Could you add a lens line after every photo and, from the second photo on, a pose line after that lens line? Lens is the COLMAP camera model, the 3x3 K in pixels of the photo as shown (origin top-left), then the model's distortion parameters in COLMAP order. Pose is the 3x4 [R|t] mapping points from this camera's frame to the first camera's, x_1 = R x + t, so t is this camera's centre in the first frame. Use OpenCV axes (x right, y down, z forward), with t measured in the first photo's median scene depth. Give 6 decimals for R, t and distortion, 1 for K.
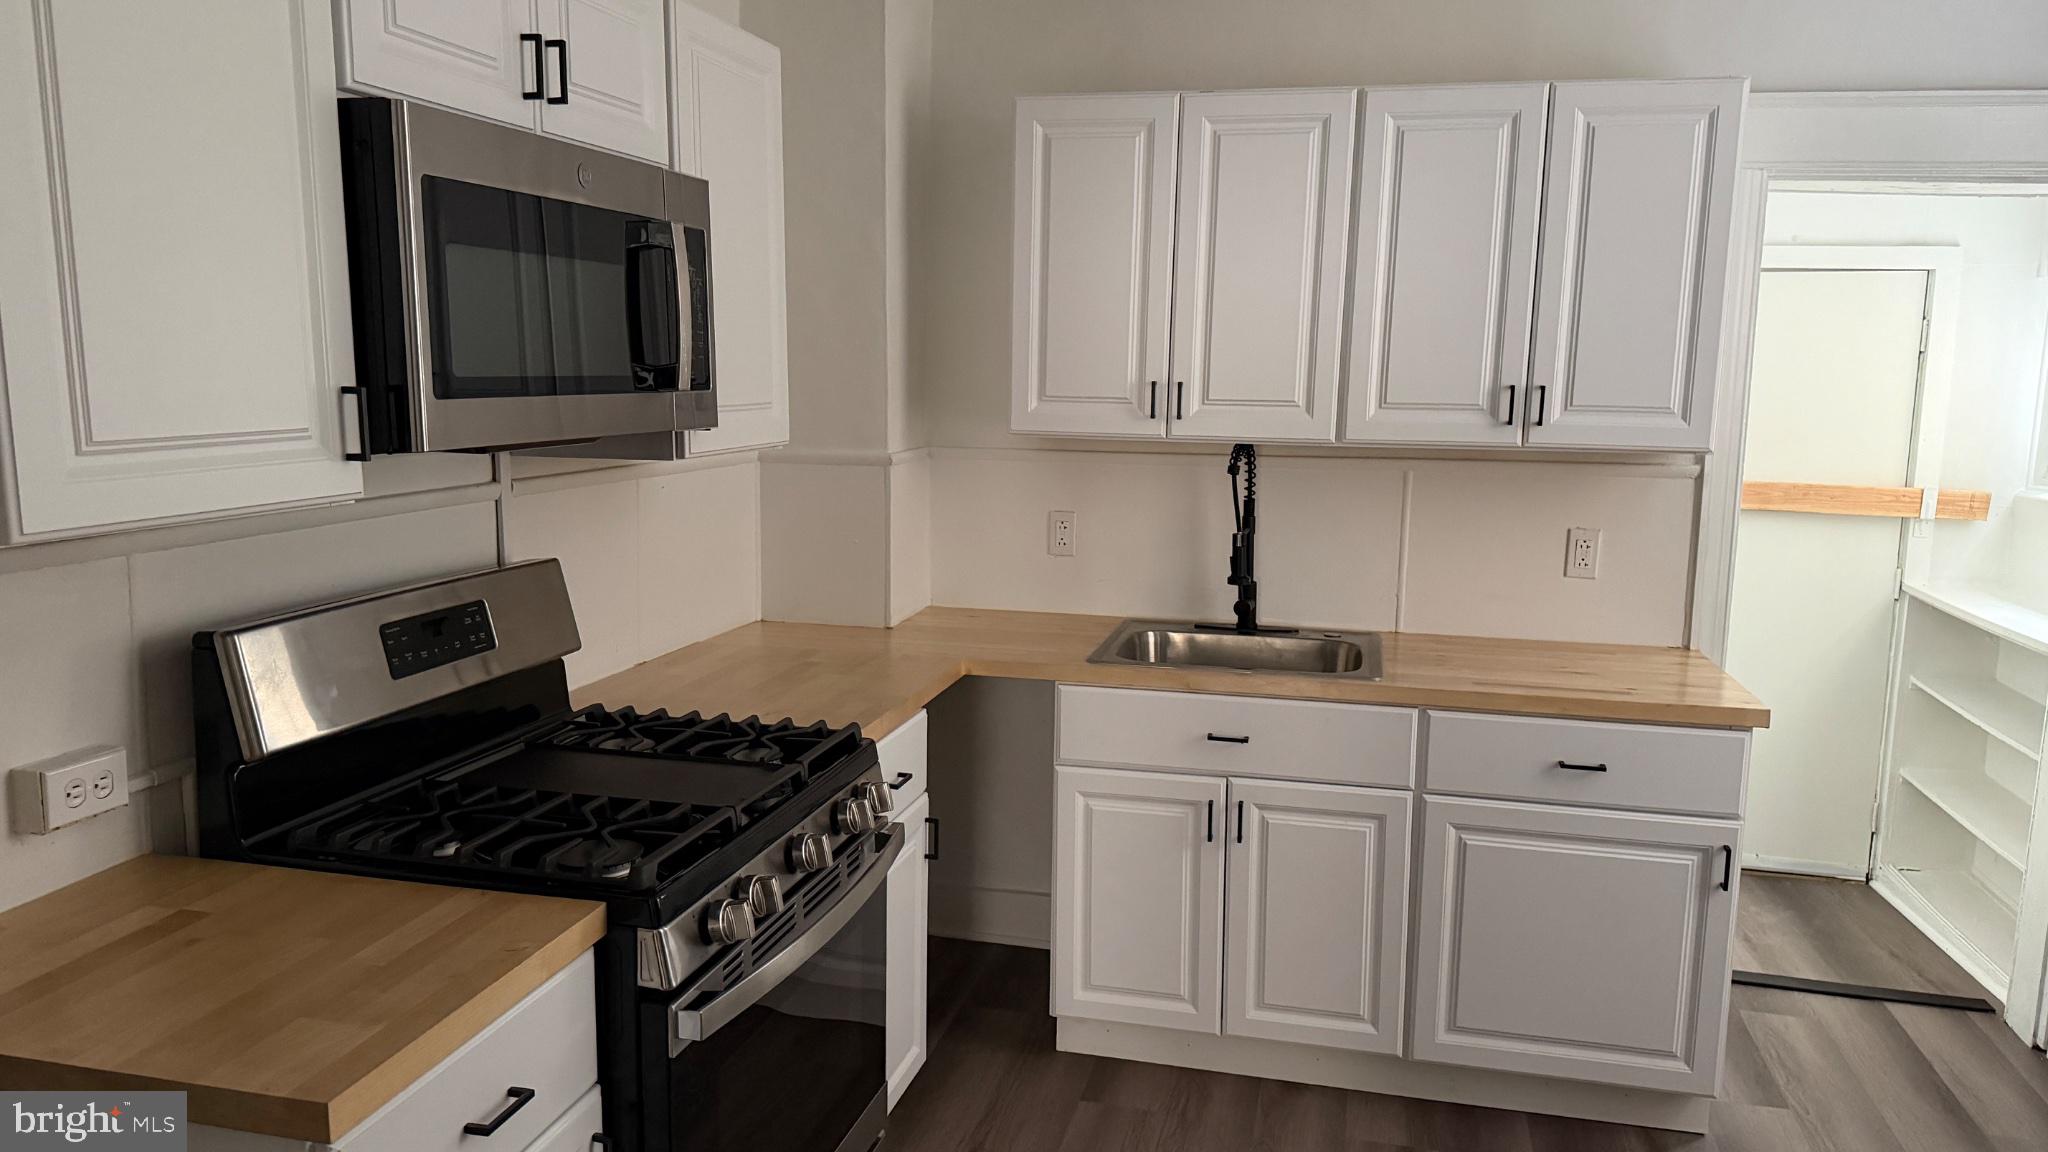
lens RADIAL K [[1454.1, 0, 1034.9], [0, 1454.1, 570.5], [0, 0, 1]] dist [0.069478, -0.047976]
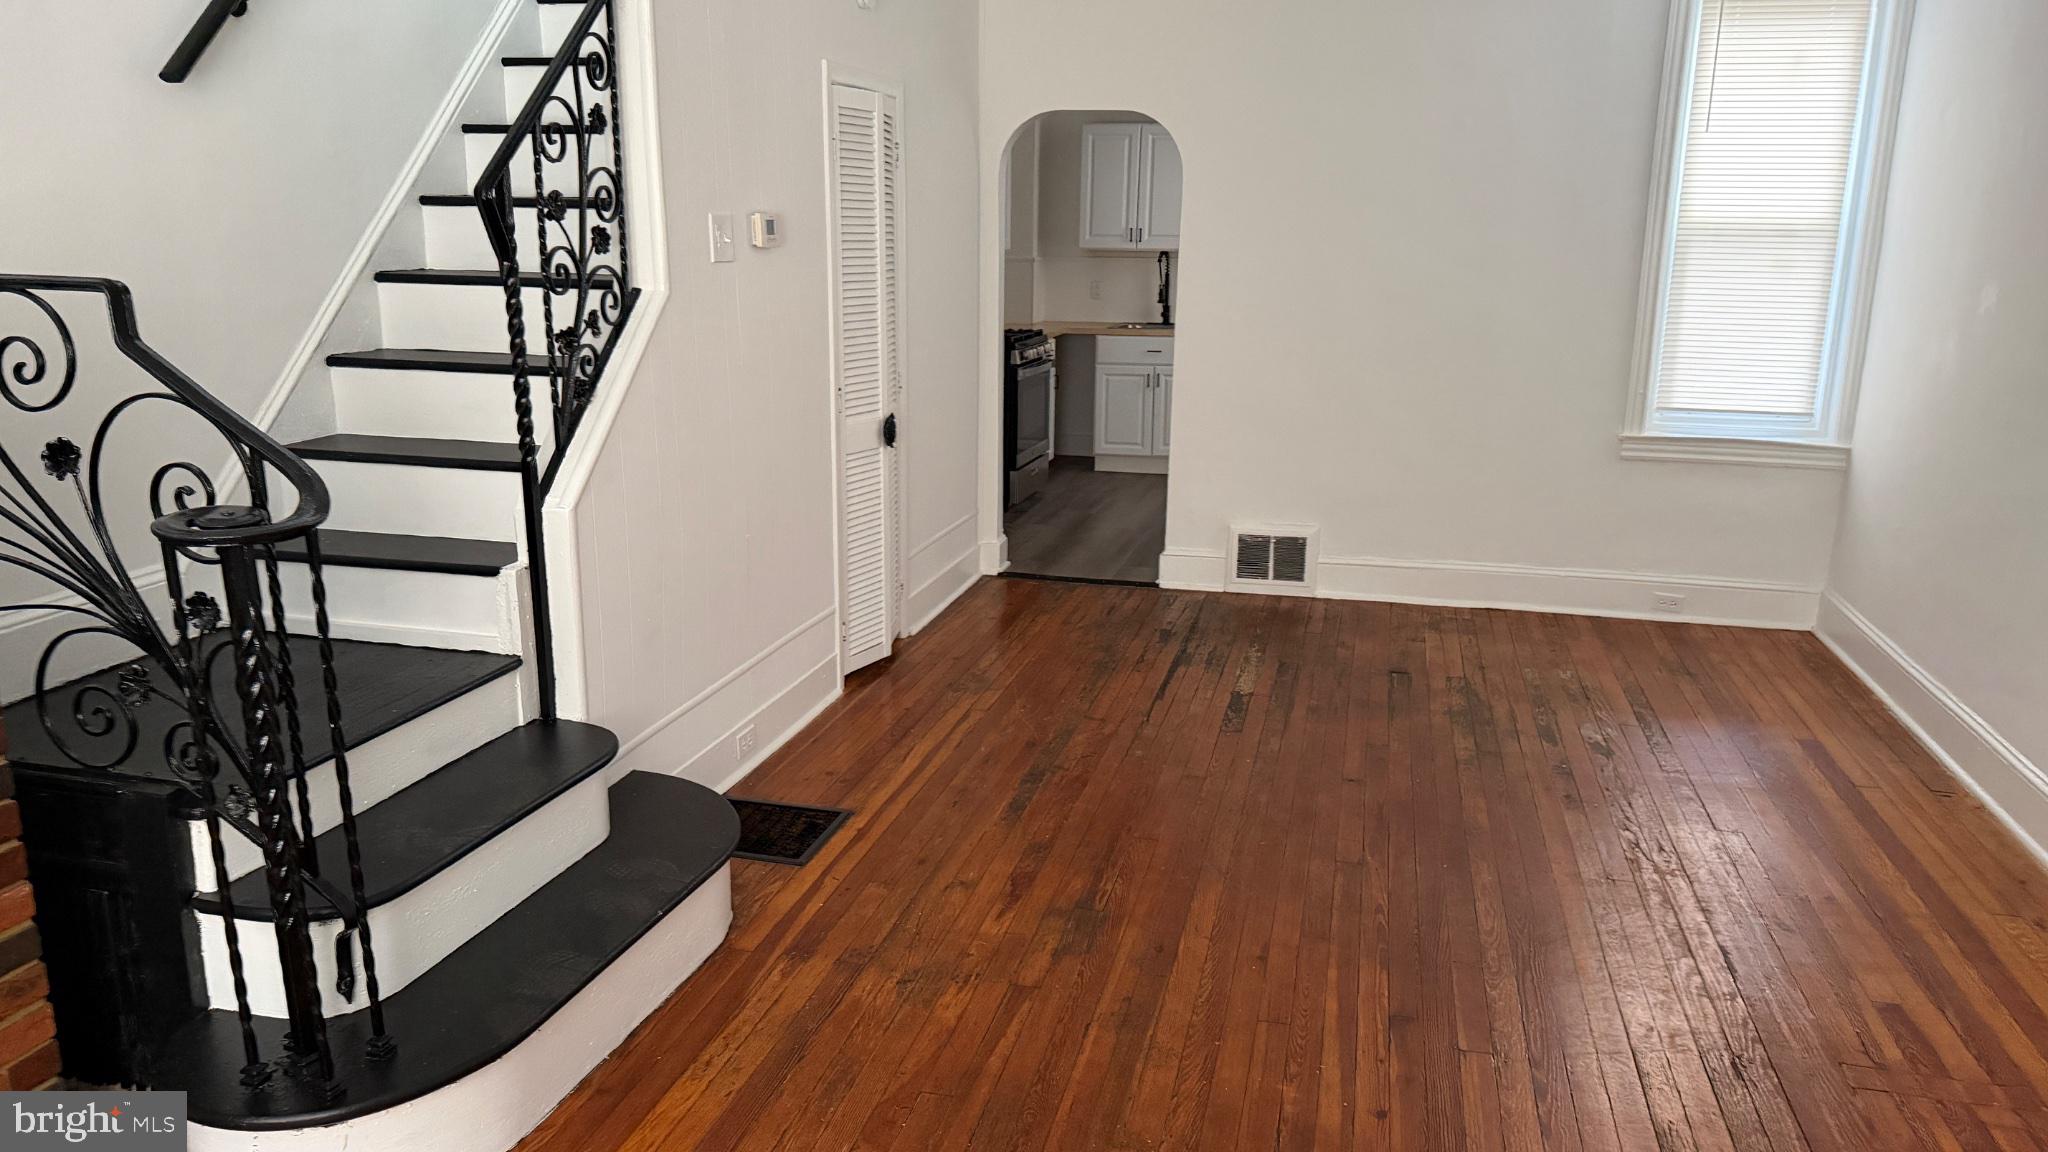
lens RADIAL K [[1454.1, 0, 1009.4], [0, 1454.1, 589.2], [0, 0, 1]] dist [0.069478, -0.047976]
pose [[0.999757, -0.000027, -0.022027, -0.088603], [0.002398, 0.994191, 0.107603, 0.250439], [0.021896, -0.107630, 0.993950, -1.822960]]
